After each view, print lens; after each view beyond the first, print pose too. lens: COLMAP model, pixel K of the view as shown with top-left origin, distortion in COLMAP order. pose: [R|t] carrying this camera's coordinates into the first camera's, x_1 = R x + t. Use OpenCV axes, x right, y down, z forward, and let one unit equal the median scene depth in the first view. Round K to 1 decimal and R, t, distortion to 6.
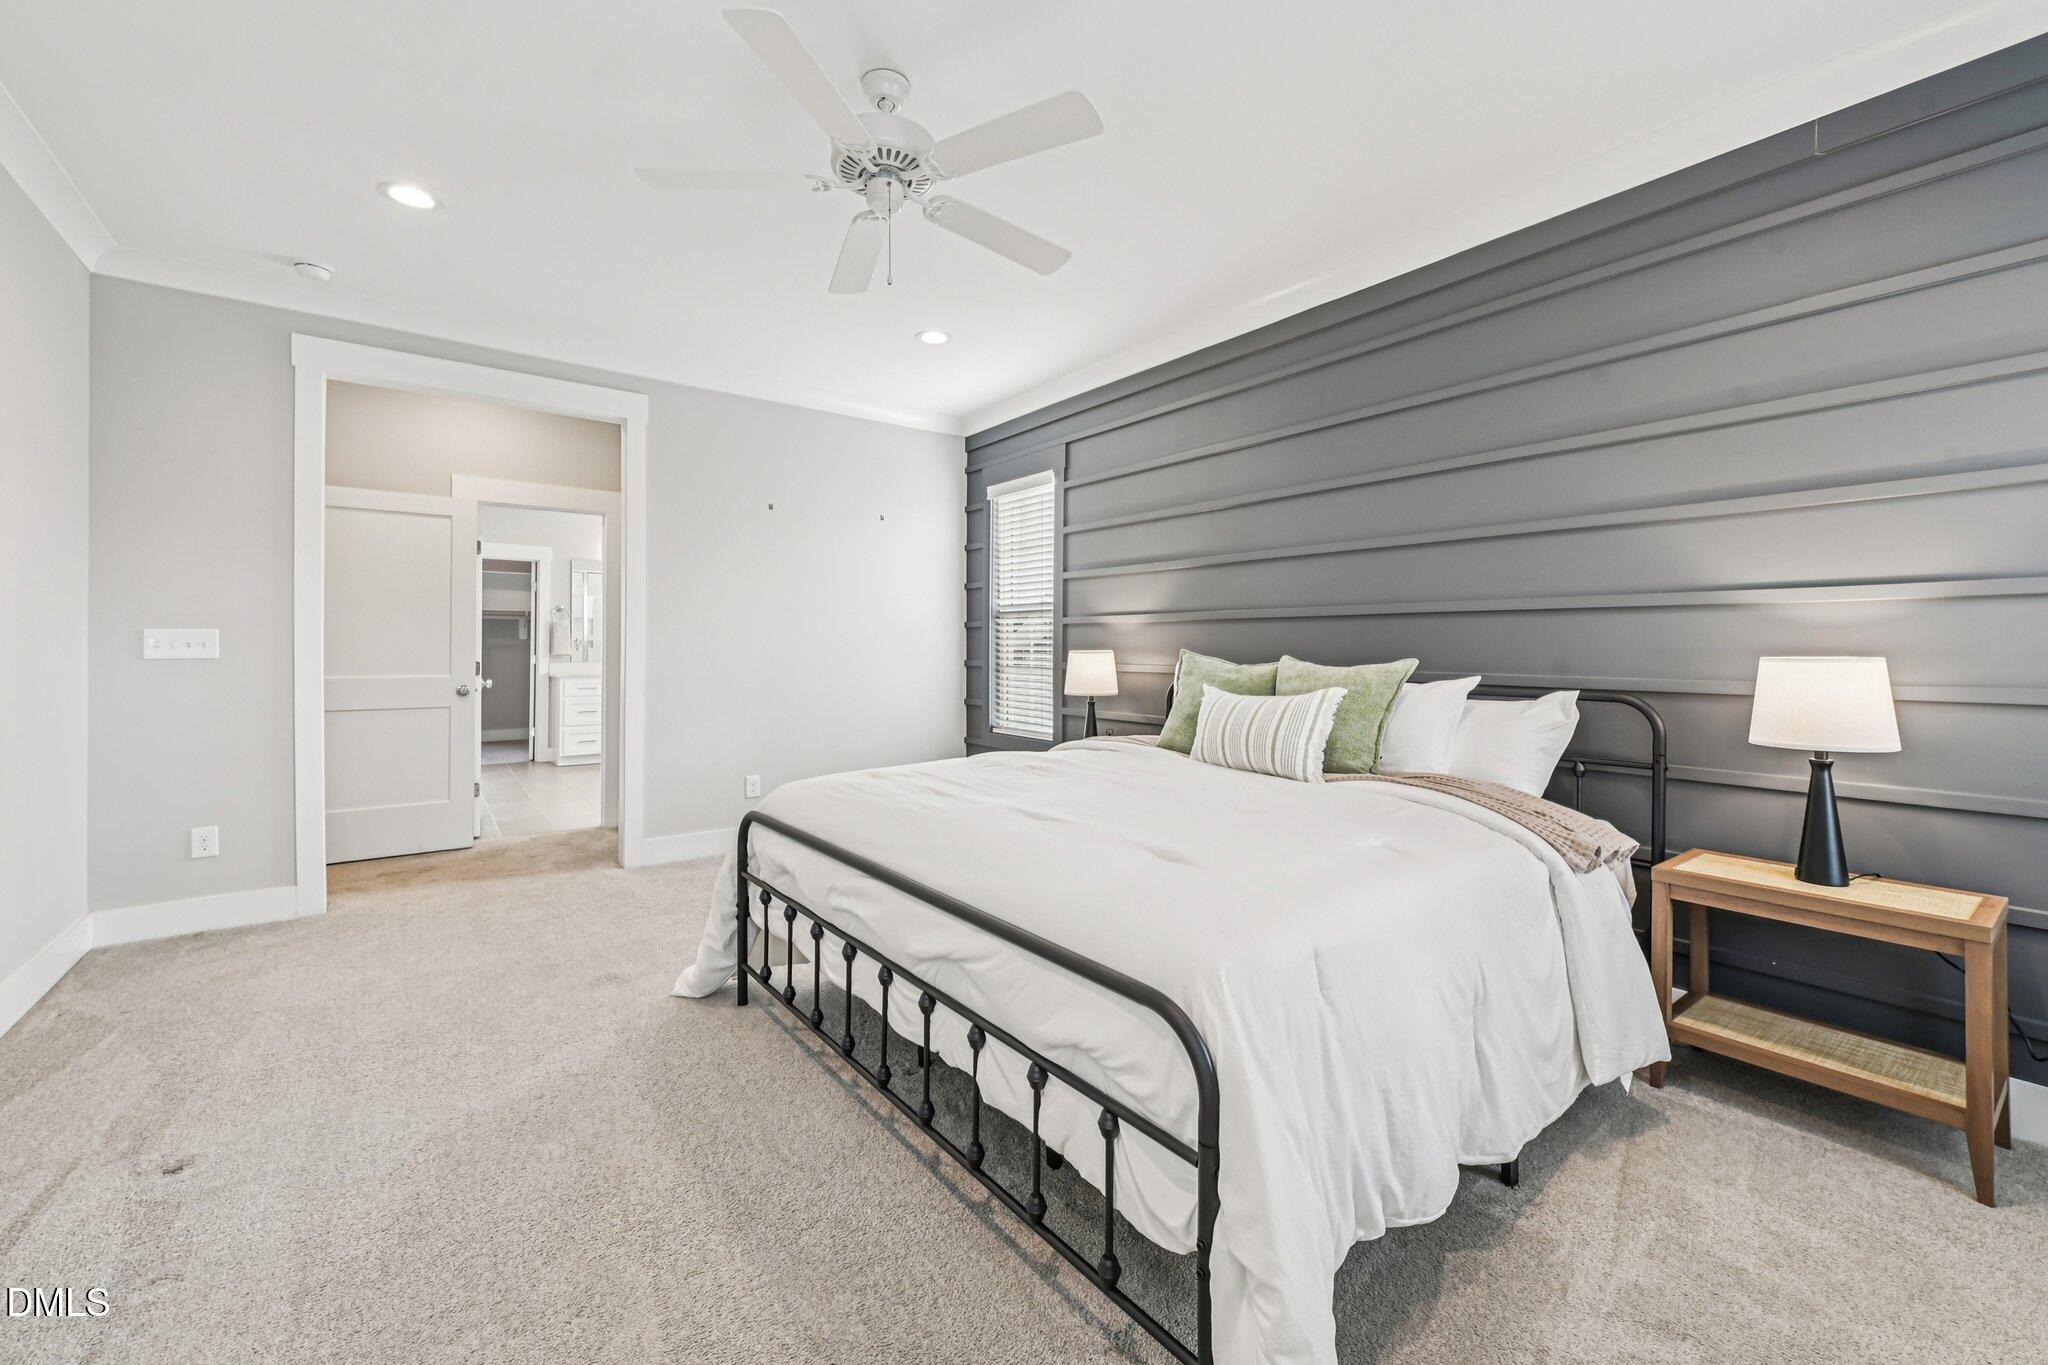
lens RADIAL K [[804.6, 0, 1025.2], [0, 804.6, 676.5], [0, 0, 1]] dist [0.001198, -0.001293]
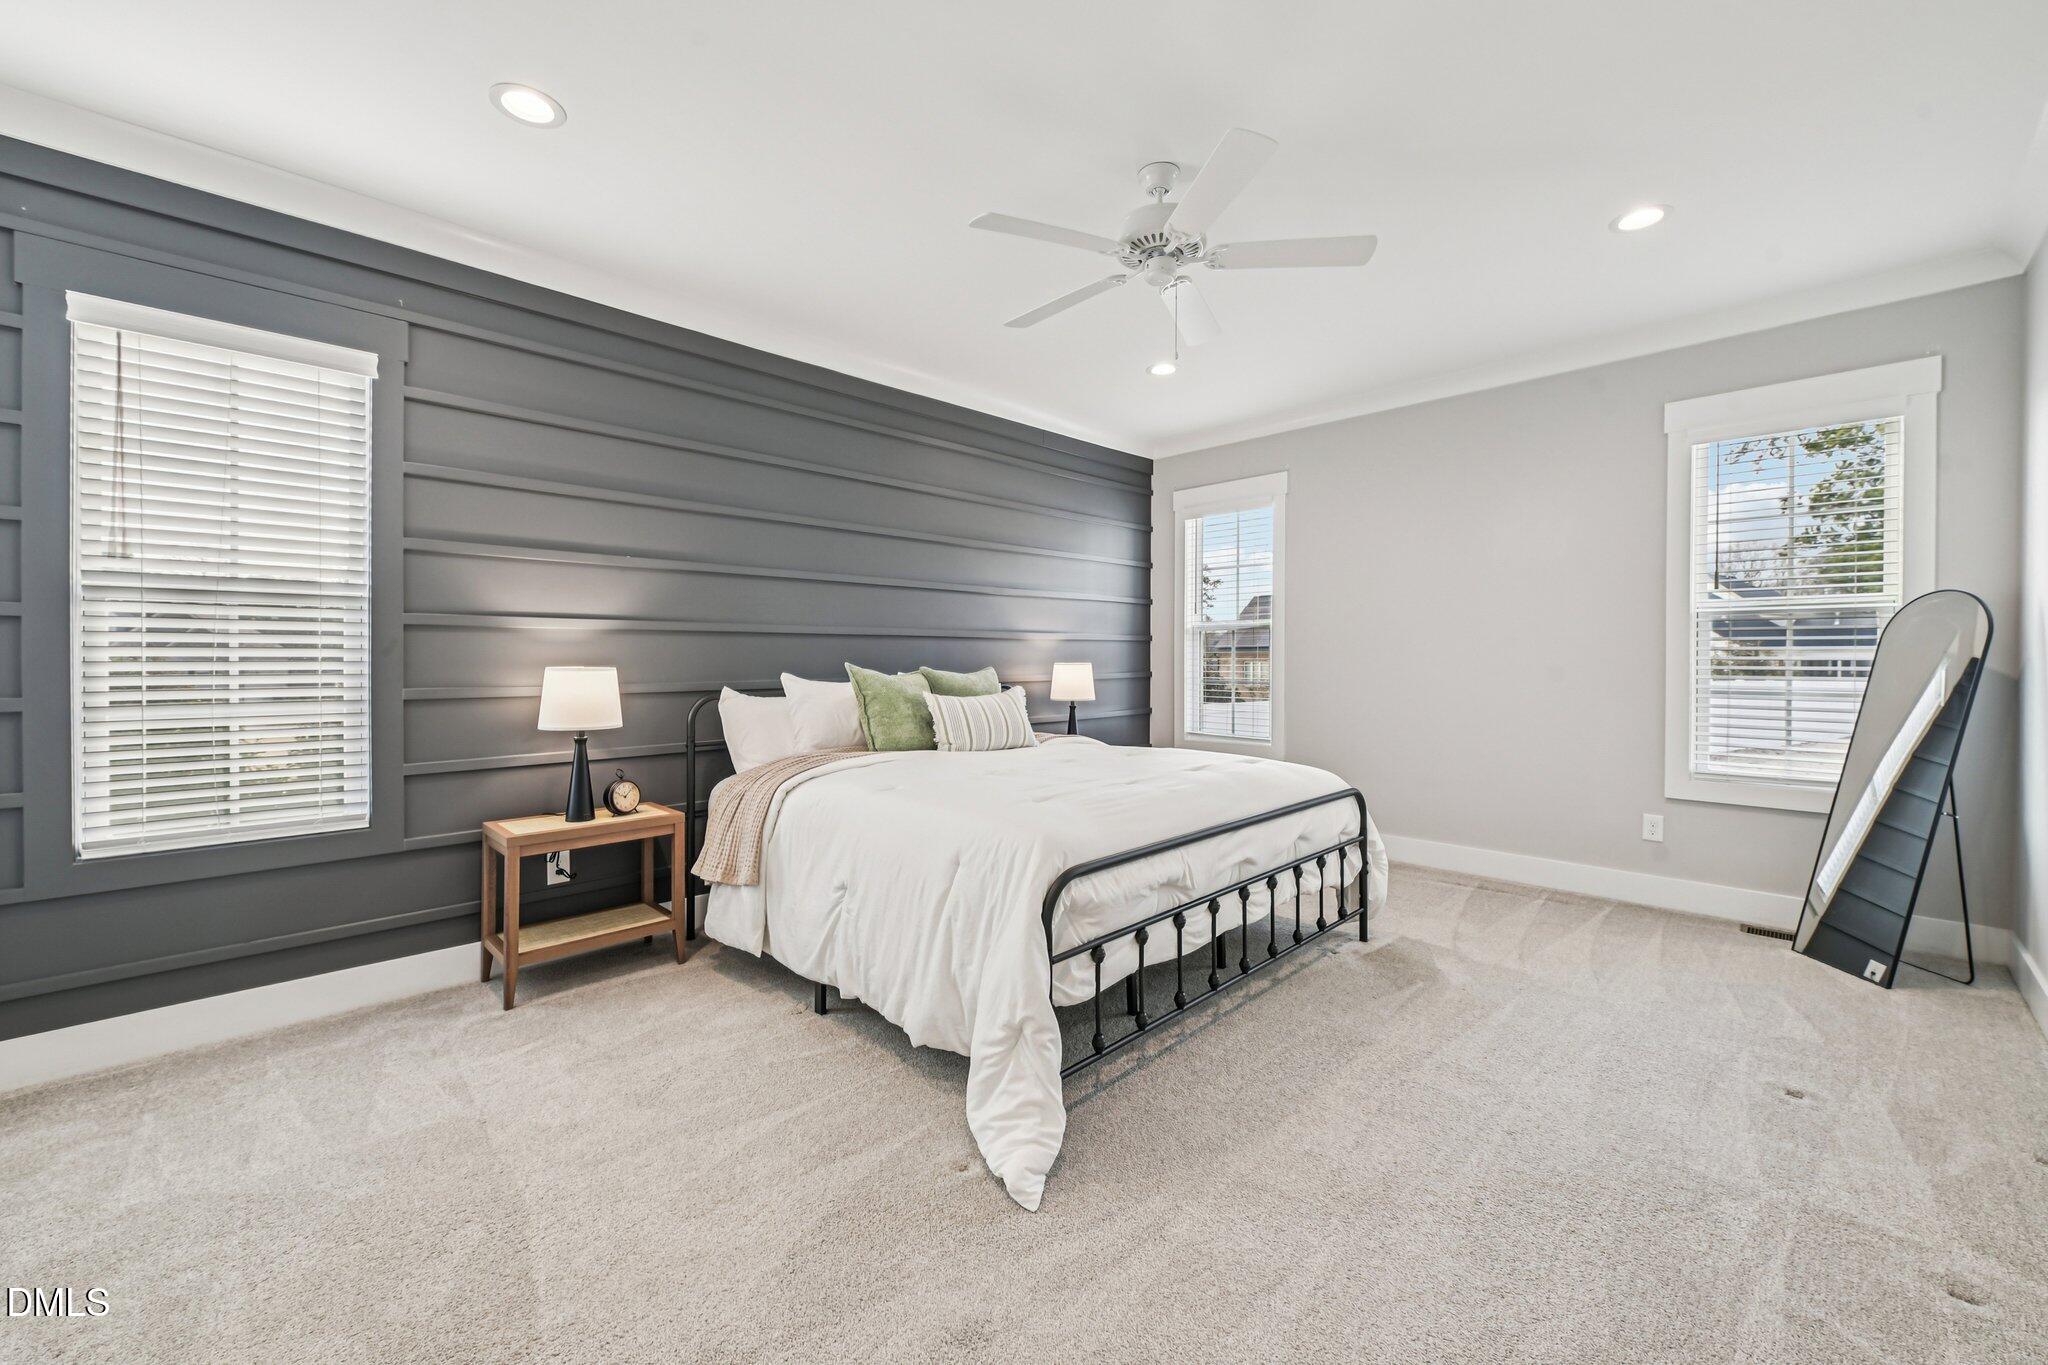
lens RADIAL K [[804.6, 0, 1025.1], [0, 804.6, 683.4], [0, 0, 1]] dist [0.001198, -0.001293]
pose [[-0.133685, -0.043049, 0.990088, -0.936864], [0.030677, 0.998398, 0.047553, -0.055152], [-0.990549, 0.036730, -0.132151, 0.960761]]
